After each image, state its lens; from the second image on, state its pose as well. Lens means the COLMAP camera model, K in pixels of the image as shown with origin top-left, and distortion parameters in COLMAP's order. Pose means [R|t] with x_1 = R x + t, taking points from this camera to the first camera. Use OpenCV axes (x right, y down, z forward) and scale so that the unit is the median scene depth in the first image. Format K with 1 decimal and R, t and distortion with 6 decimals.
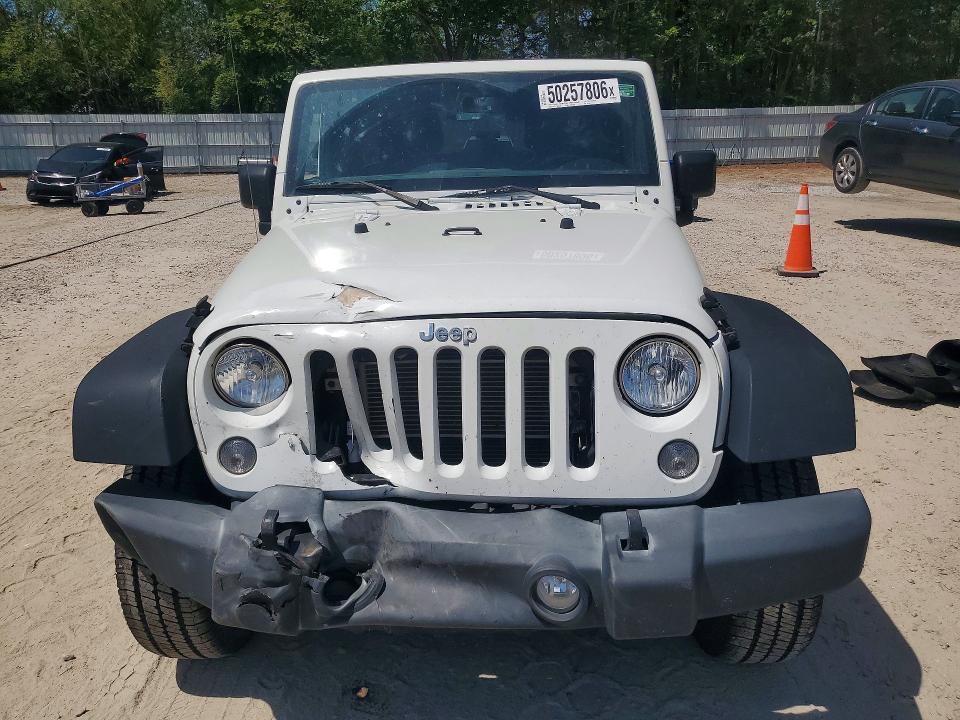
lens RADIAL K [[743.0, 0, 475.3], [0, 743.0, 357.4], [0, 0, 1]] dist [0.009382, 0.019332]
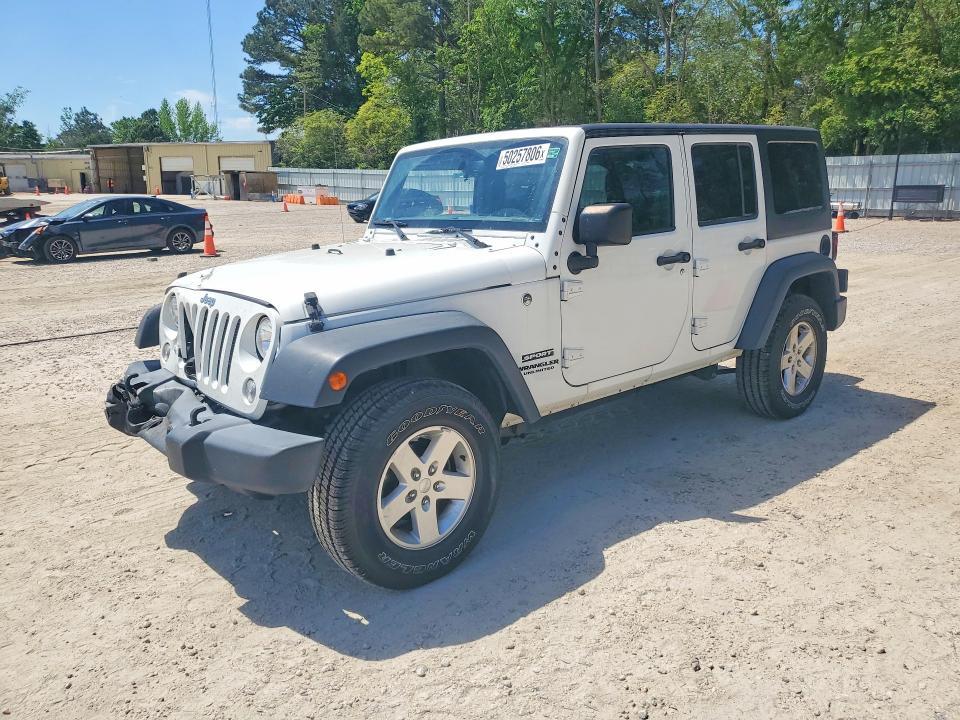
lens RADIAL K [[743.0, 0, 487.1], [0, 743.0, 365.7], [0, 0, 1]] dist [0.009382, 0.019332]
pose [[0.706651, 0.173007, -0.686086, 1.007817], [-0.202198, 0.978587, 0.038508, -0.048474], [0.678057, 0.111513, 0.726501, 0.096425]]
